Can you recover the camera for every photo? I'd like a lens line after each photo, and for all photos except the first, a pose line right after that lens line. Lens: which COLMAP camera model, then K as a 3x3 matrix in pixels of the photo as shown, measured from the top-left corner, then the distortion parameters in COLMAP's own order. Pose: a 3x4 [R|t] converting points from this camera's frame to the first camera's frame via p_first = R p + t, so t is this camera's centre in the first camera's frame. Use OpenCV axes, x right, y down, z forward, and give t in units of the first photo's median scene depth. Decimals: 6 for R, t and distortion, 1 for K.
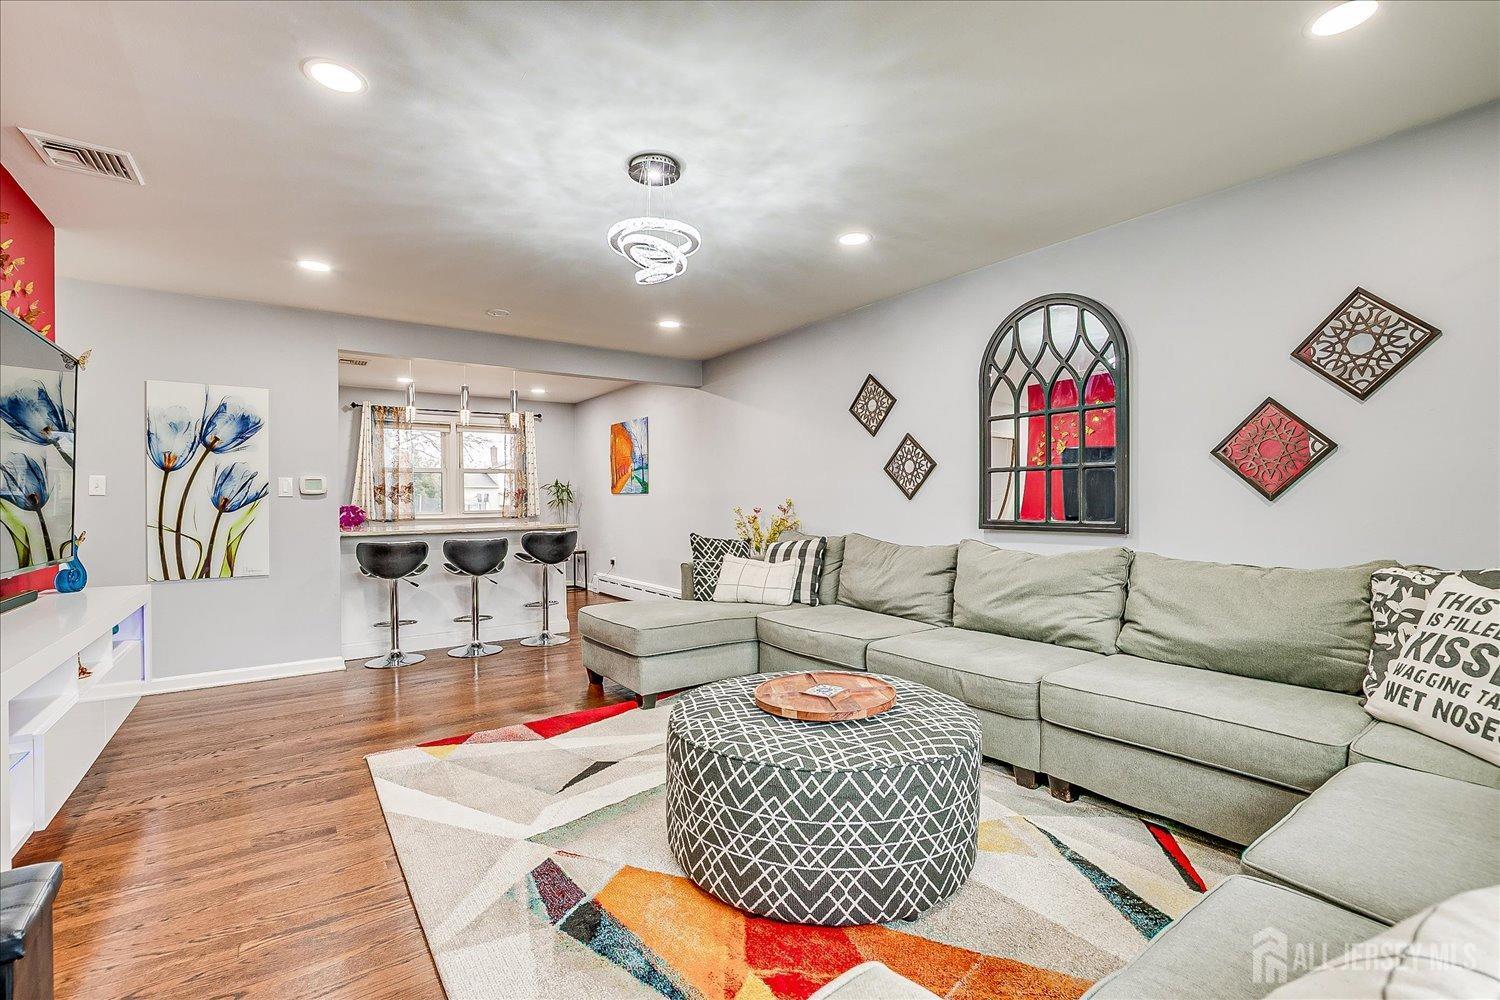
lens RADIAL K [[654.5, 0, 742.9], [0, 654.5, 504.0], [0, 0, 1]] dist [-0.028642, 0.005927]
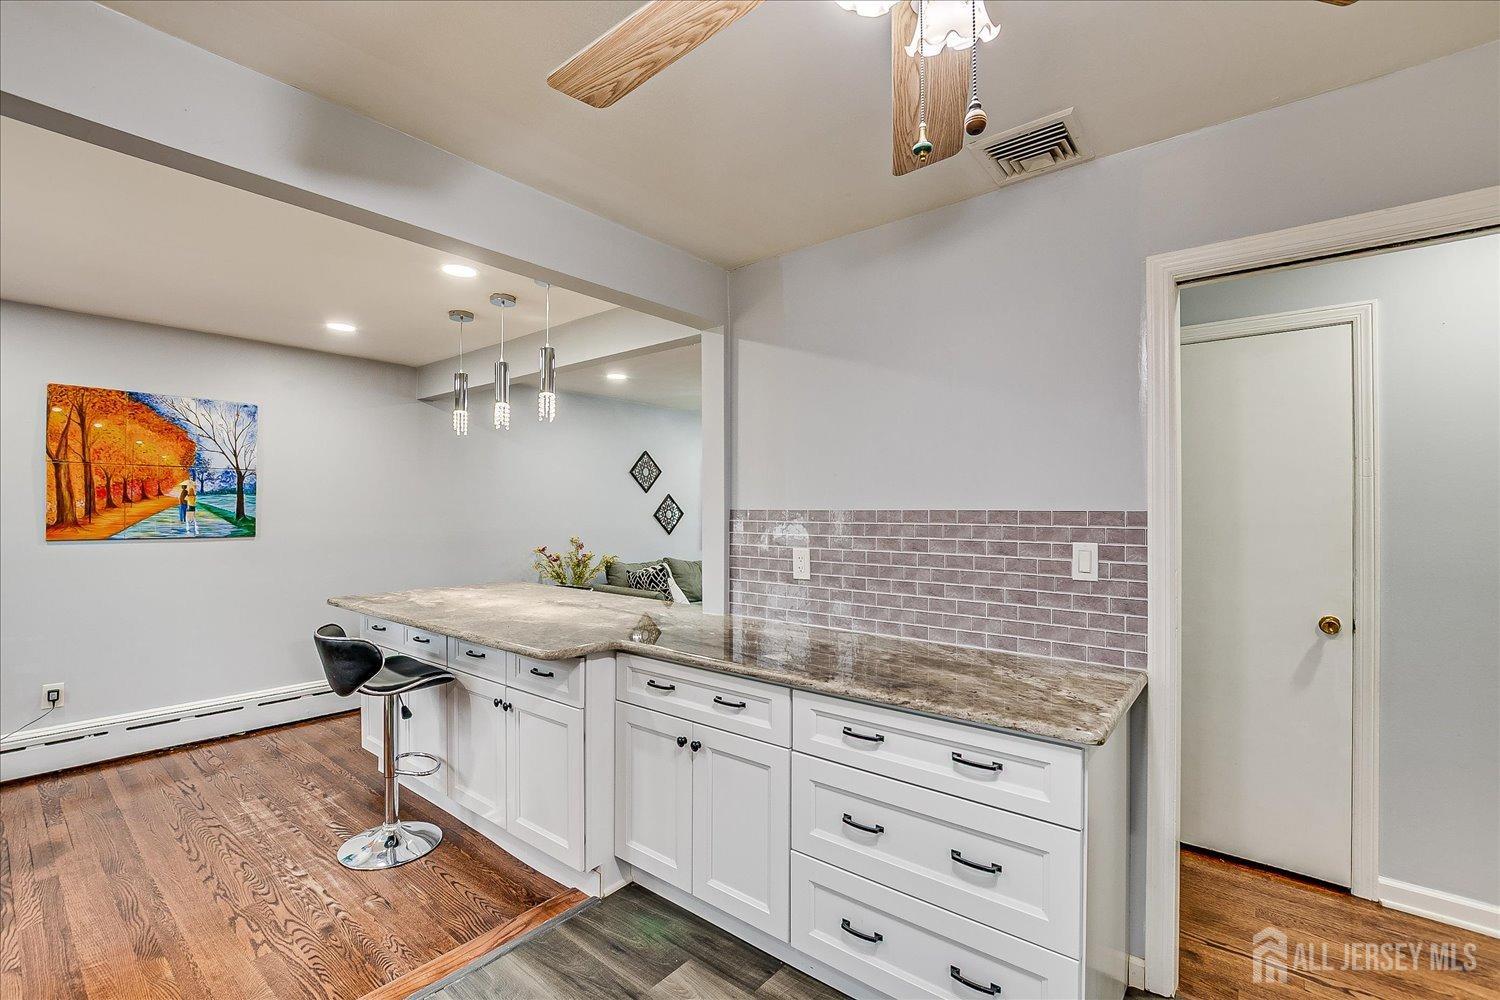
lens RADIAL K [[654.5, 0, 742.9], [0, 654.5, 504.0], [0, 0, 1]] dist [-0.028642, 0.005927]
pose [[-0.259897, 0.015064, 0.965519, -1.584748], [0.005619, 0.999885, -0.014088, -0.068343], [-0.965620, 0.001764, -0.259951, 1.436793]]
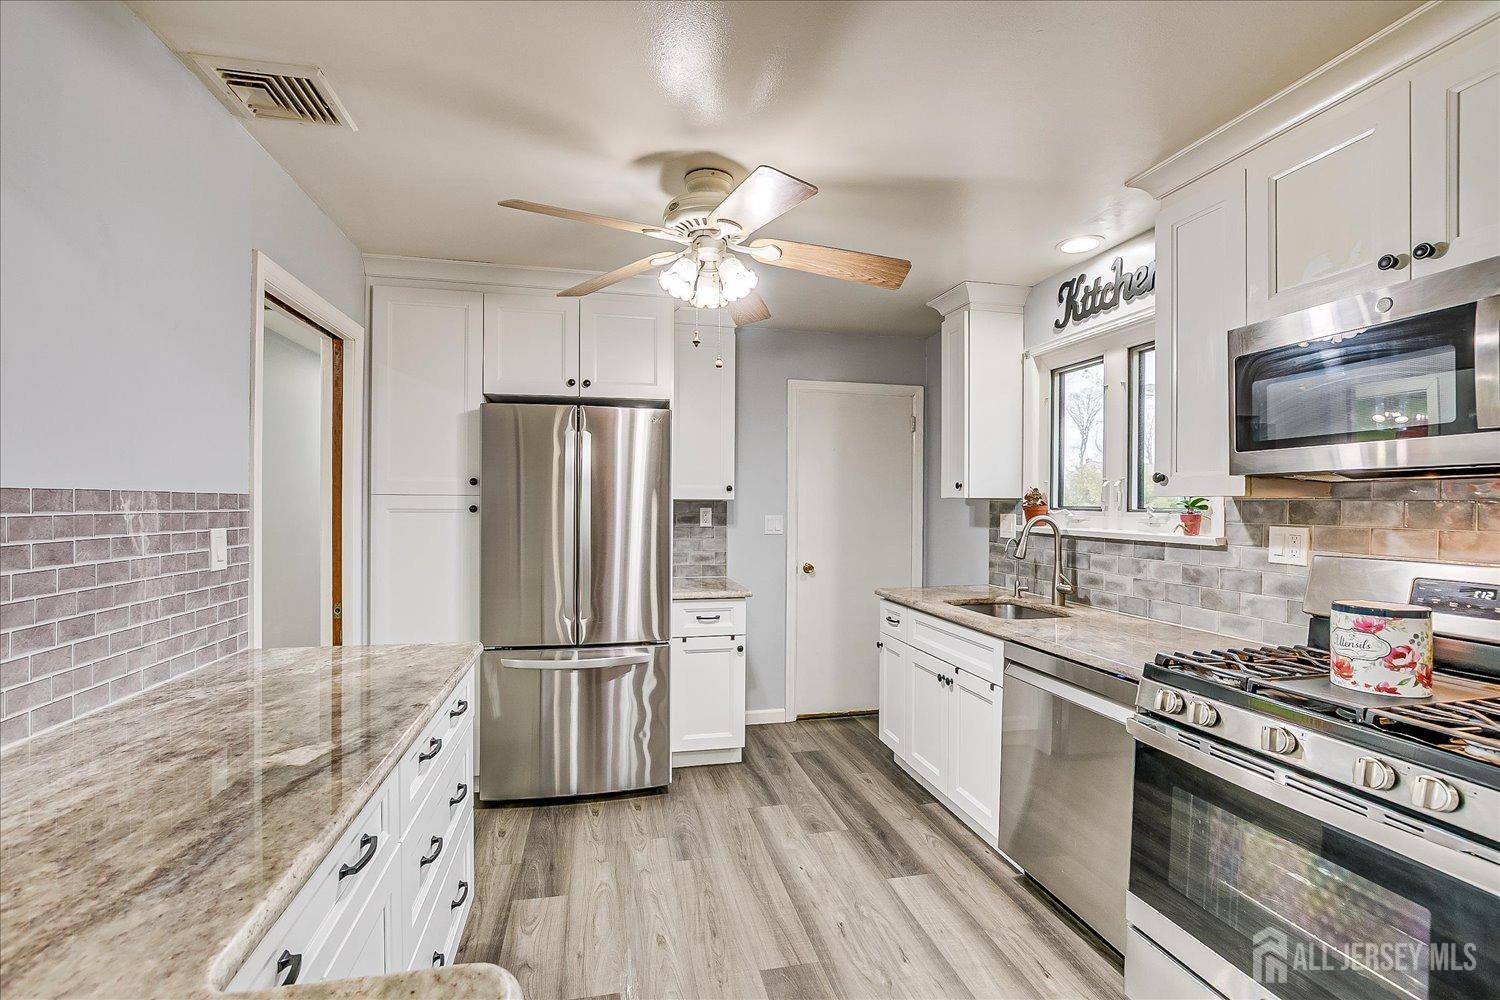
lens RADIAL K [[654.5, 0, 742.9], [0, 654.5, 504.0], [0, 0, 1]] dist [-0.028642, 0.005927]
pose [[-0.389714, 0.008079, -0.920901, -0.843874], [-0.007458, 0.999901, 0.011928, -0.068990], [0.920906, 0.011517, -0.389615, 1.572786]]
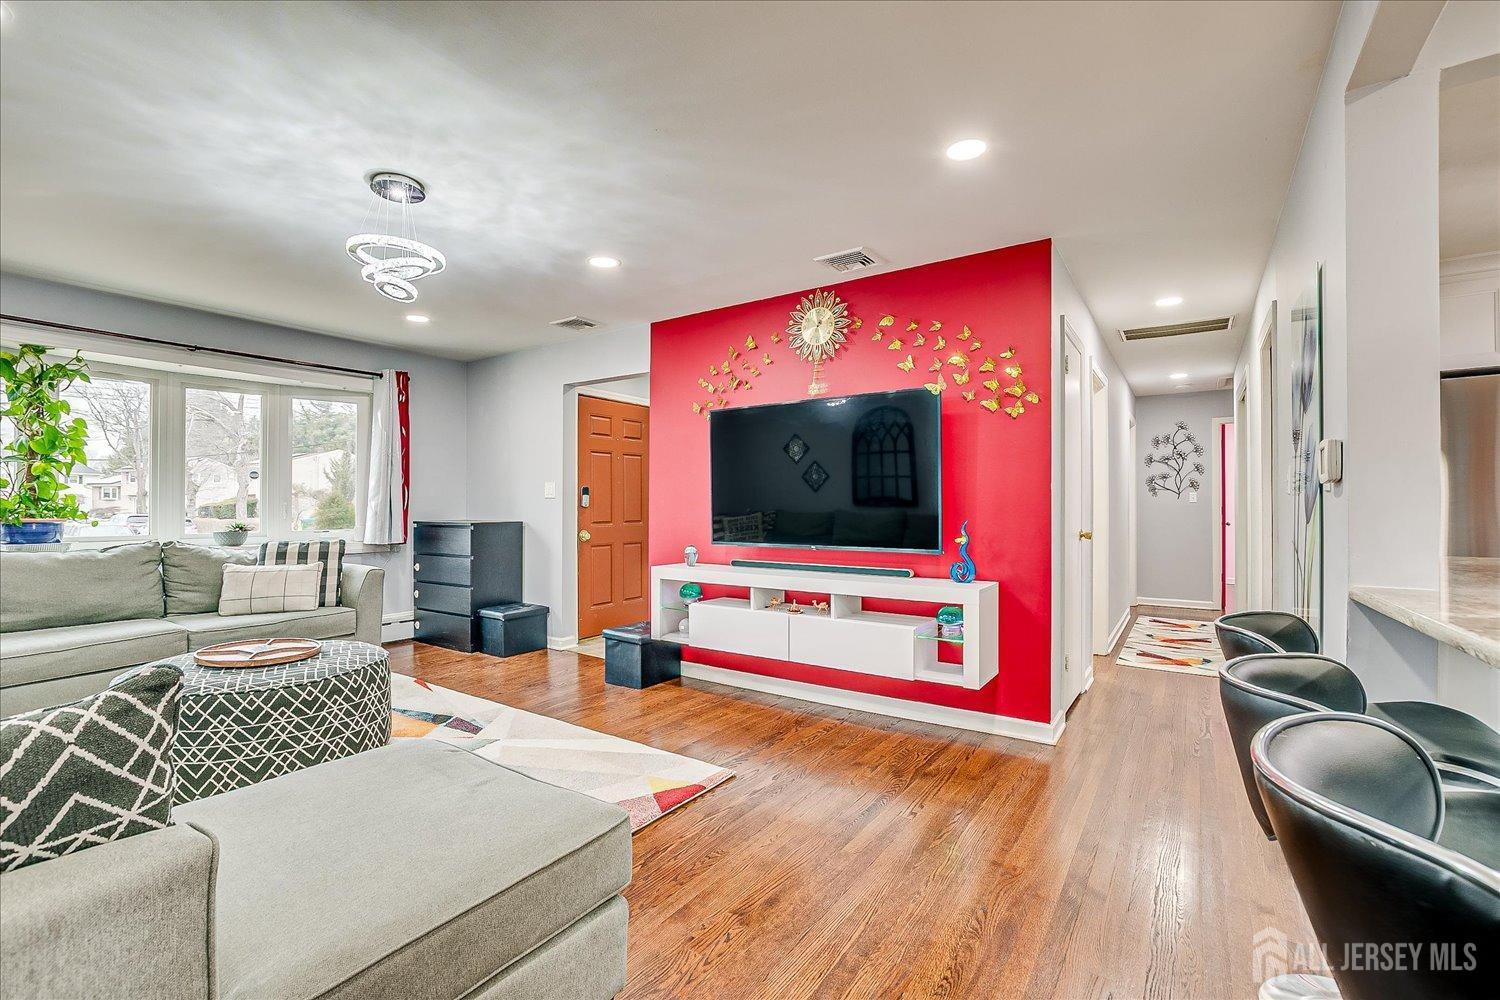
lens RADIAL K [[654.5, 0, 742.9], [0, 654.5, 504.0], [0, 0, 1]] dist [-0.028642, 0.005927]
pose [[-0.941759, 0.004971, -0.336252, -0.214615], [0.004986, 0.999987, 0.000818, -0.004726], [0.336252, -0.000906, -0.941772, 1.518866]]
